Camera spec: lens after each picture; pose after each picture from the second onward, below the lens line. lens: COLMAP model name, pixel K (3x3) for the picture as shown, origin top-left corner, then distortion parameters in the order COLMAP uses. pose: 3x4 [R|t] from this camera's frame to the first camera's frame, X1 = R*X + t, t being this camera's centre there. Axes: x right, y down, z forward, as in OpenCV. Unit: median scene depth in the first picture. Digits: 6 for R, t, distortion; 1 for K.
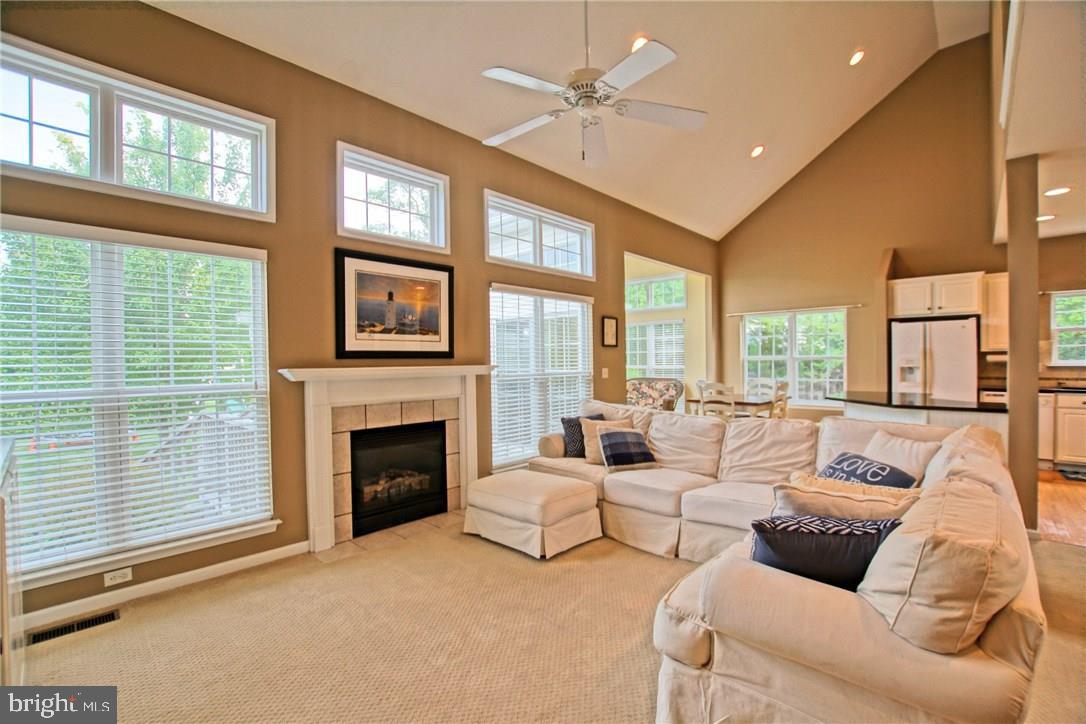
lens RADIAL K [[484.1, 0, 559.6], [0, 484.1, 365.3], [0, 0, 1]] dist [-0.021486, 0.000601]
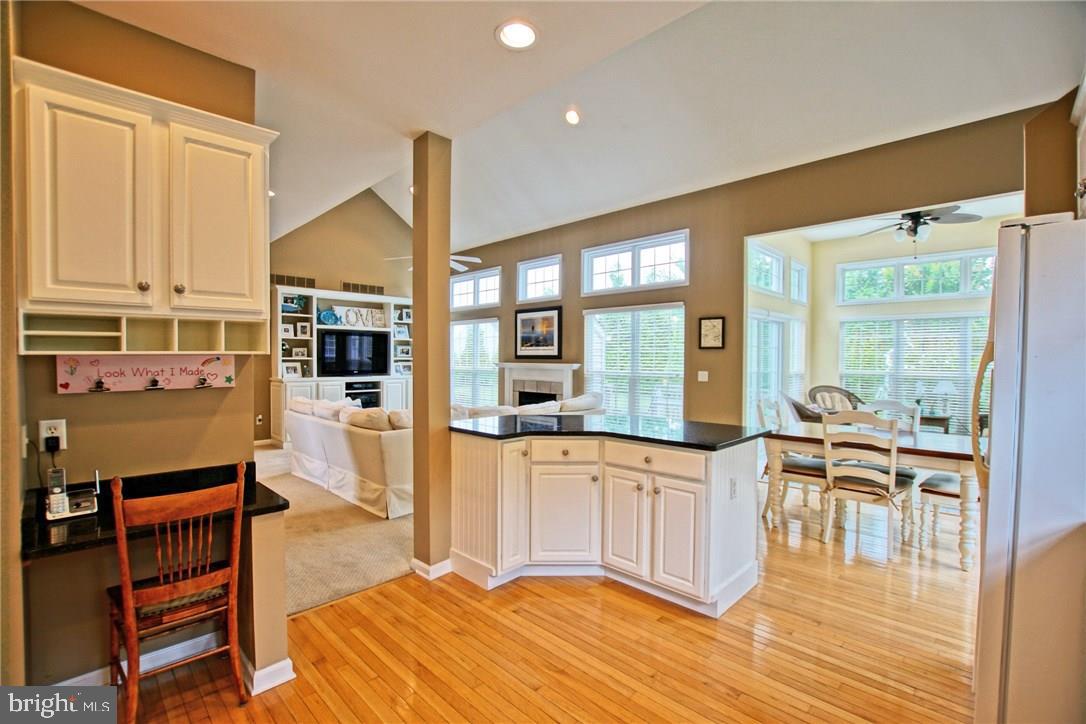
lens RADIAL K [[484.1, 0, 545.0], [0, 484.1, 364.4], [0, 0, 1]] dist [-0.021486, 0.000601]
pose [[-0.053482, 0.023056, -0.998303, 1.426393], [-0.015241, 0.999598, 0.023903, -0.034677], [0.998453, 0.016493, -0.053109, 0.982948]]
